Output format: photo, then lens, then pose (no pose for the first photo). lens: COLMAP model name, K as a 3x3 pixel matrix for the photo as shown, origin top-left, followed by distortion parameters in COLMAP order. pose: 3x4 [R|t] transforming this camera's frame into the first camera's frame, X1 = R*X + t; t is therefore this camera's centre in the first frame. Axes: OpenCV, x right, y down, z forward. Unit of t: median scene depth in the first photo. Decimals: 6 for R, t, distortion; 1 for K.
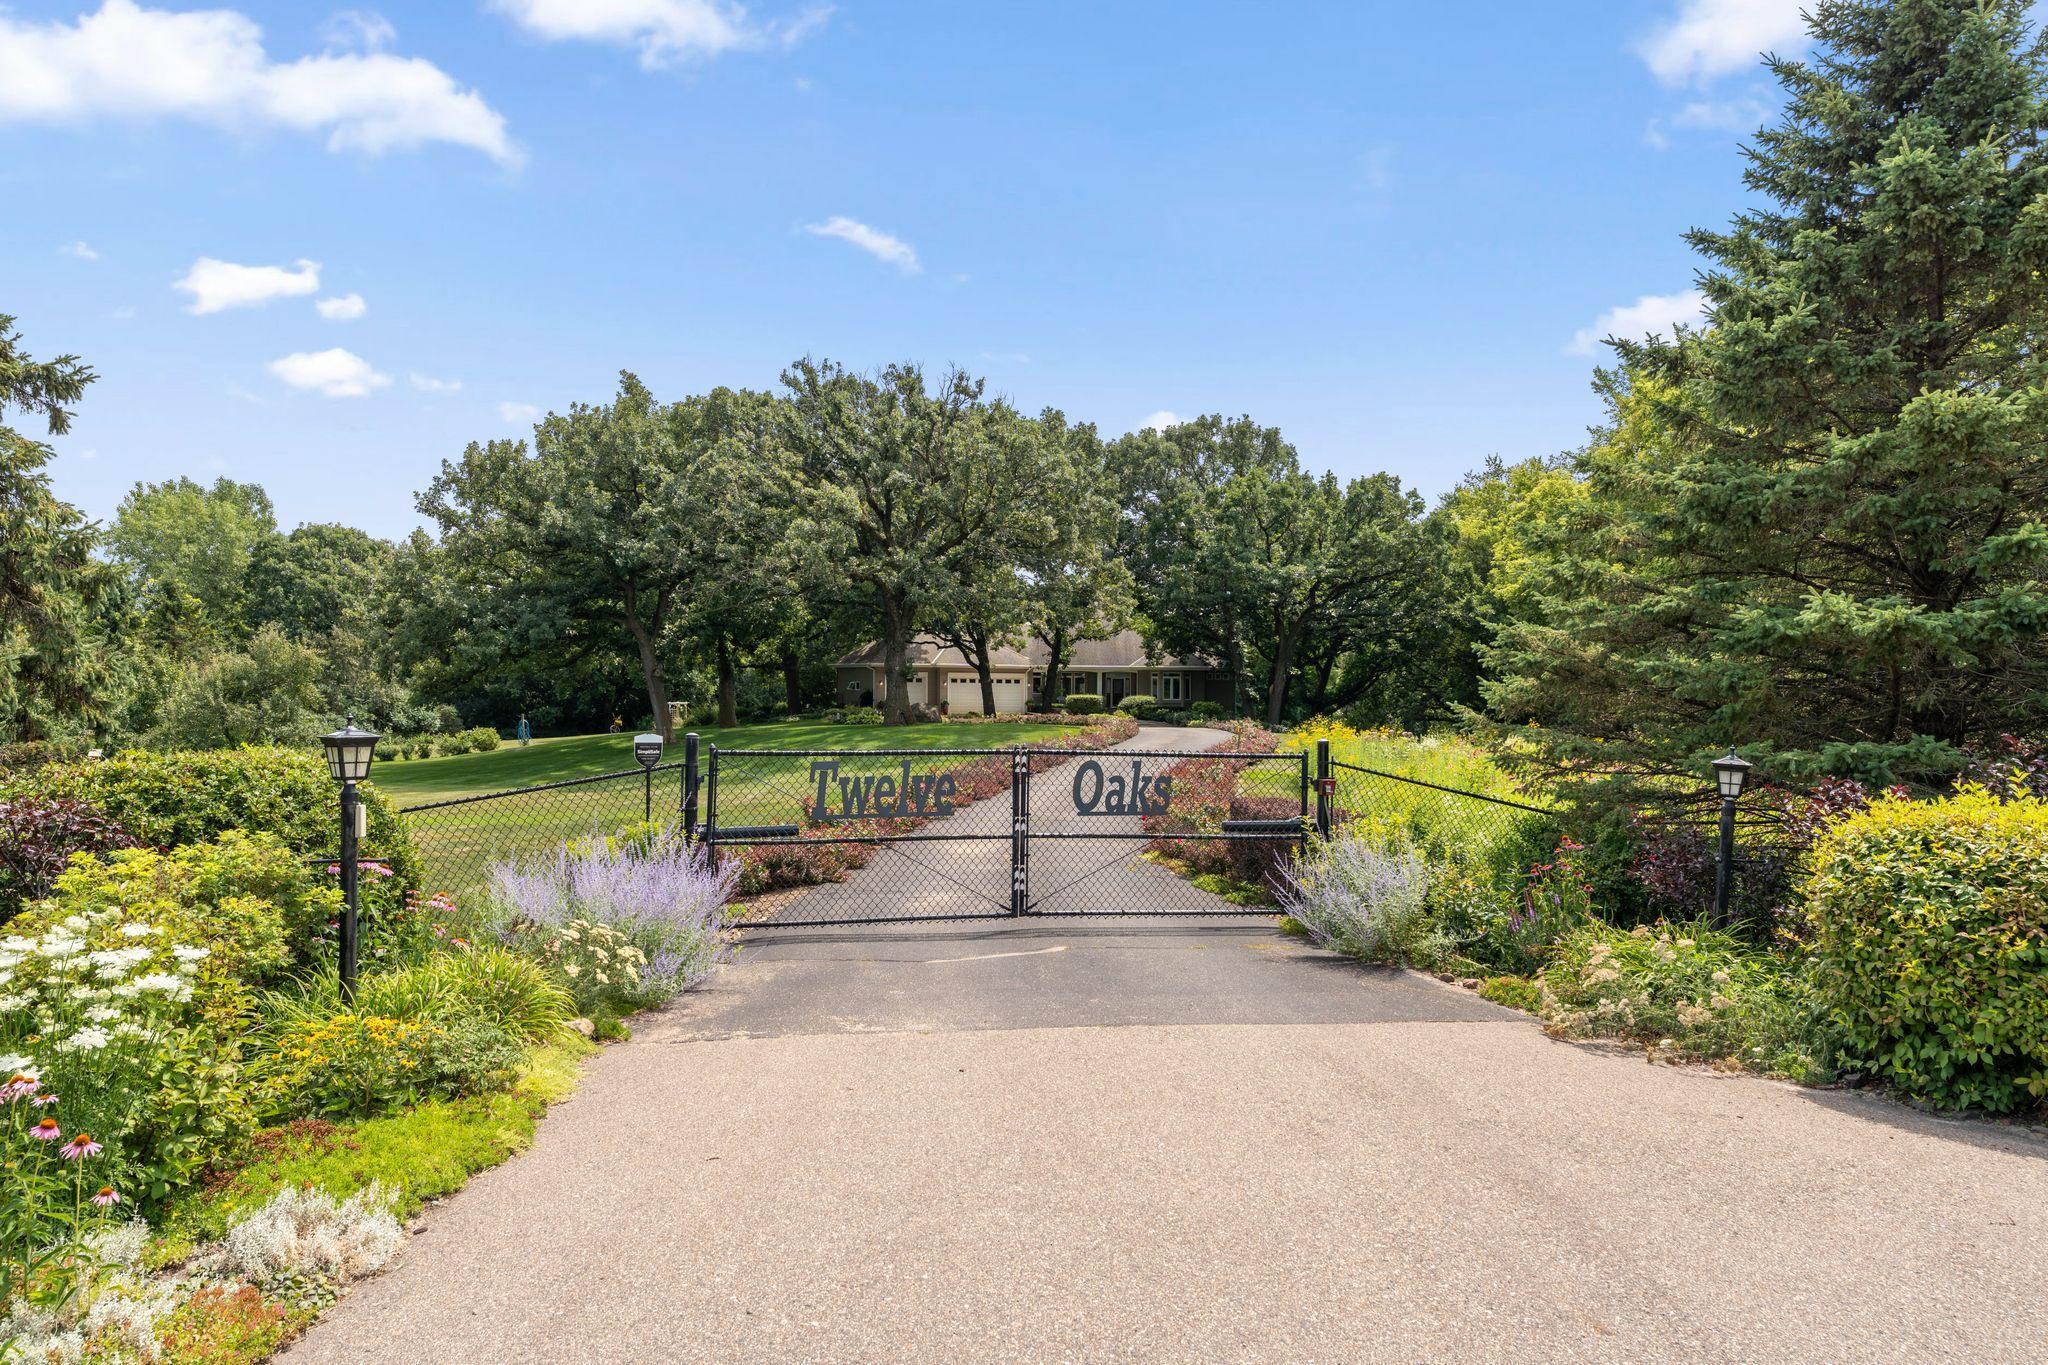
lens RADIAL K [[1395.9, 0, 1024.0], [0, 1395.9, 682.5], [0, 0, 1]] dist [0.000777, 0.000638]
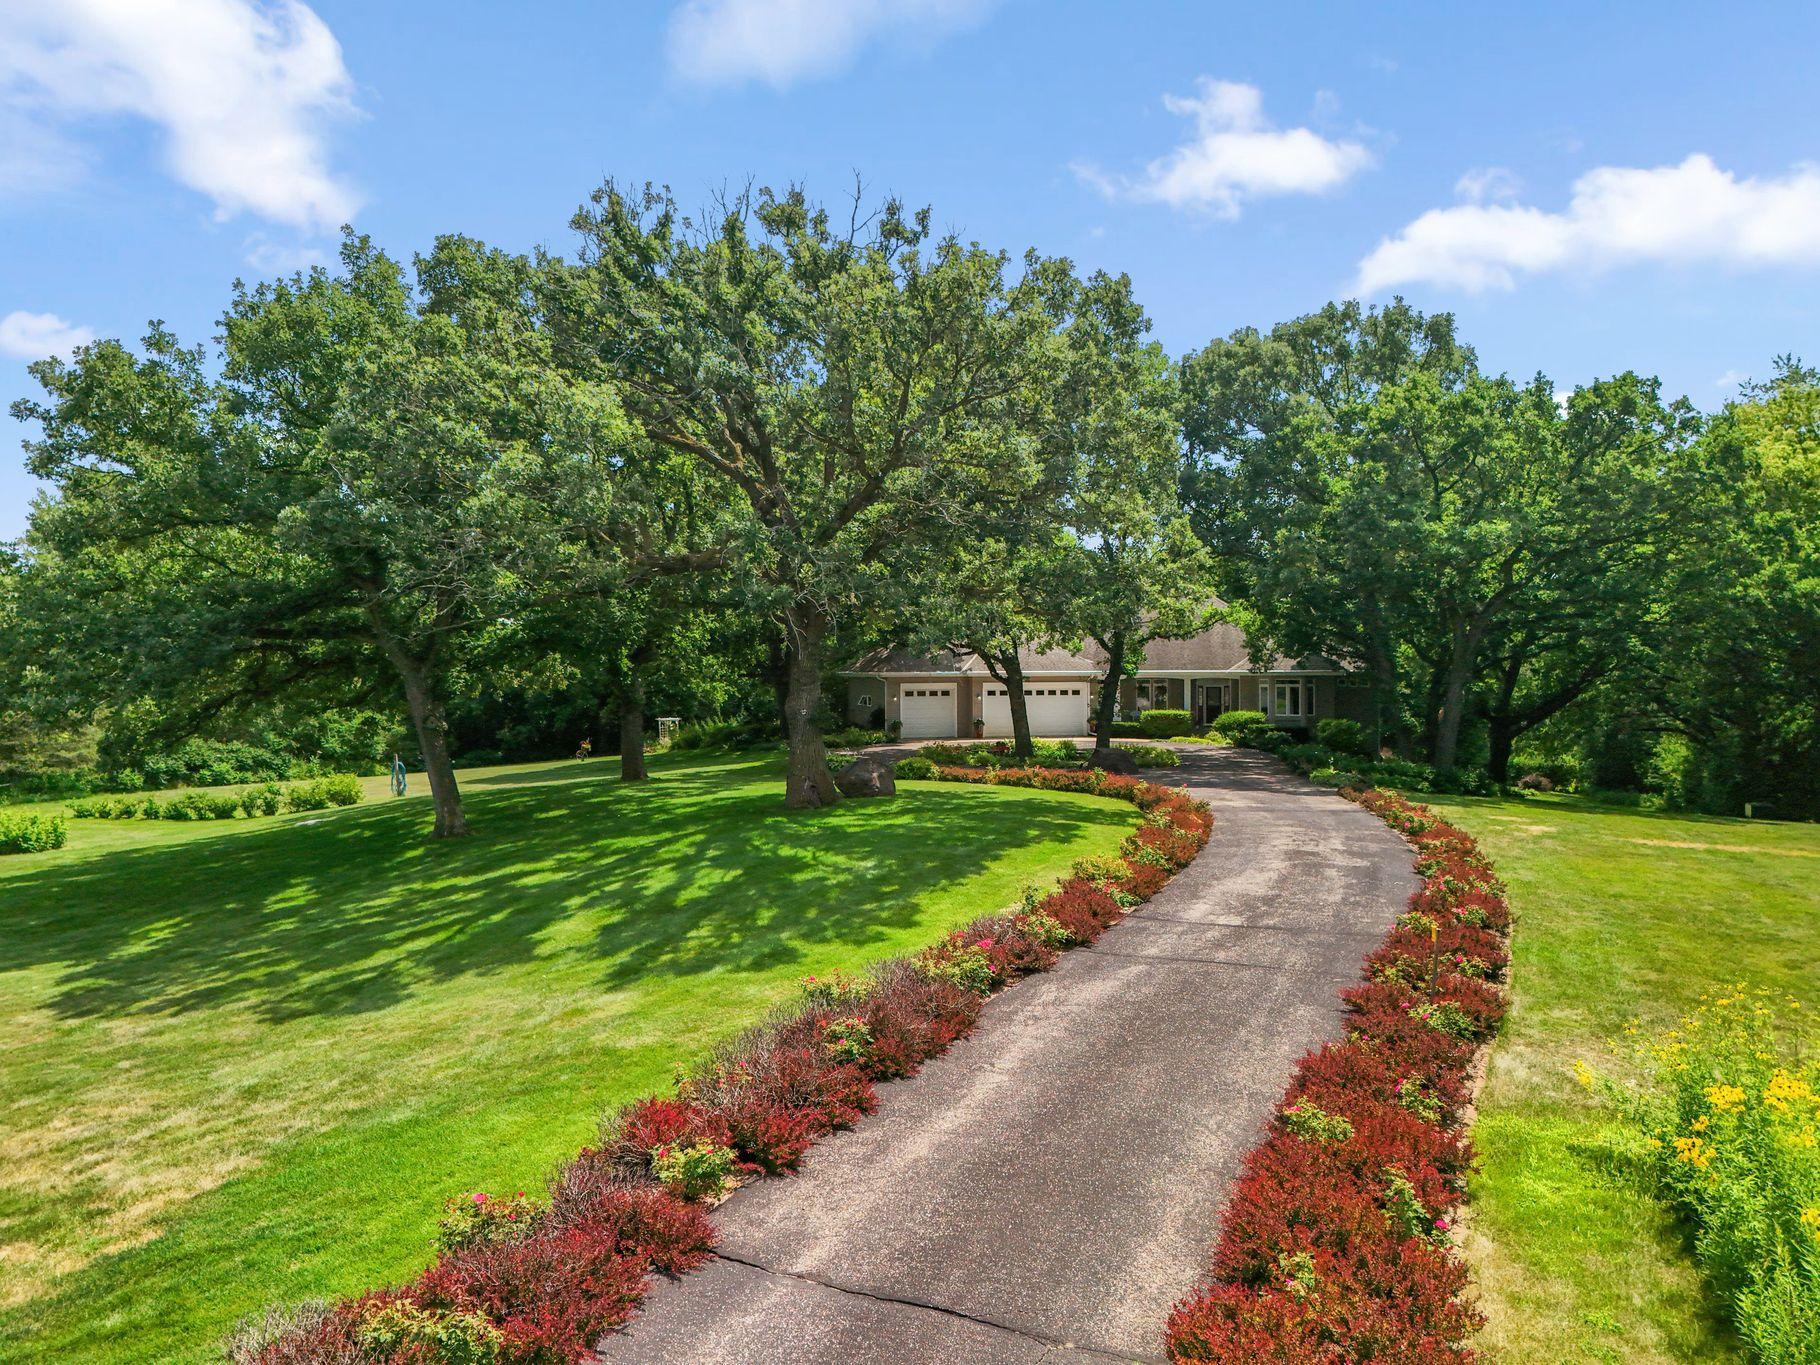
lens RADIAL K [[1342.8, 0, 915.6], [0, 1342.8, 684.3], [0, 0, 1]] dist [0.066854, -0.055950]
pose [[0.985325, -0.010853, -0.170345, 0.042530], [0.014078, 0.999744, 0.017740, -0.024767], [0.170108, -0.019877, 0.985225, 0.336240]]
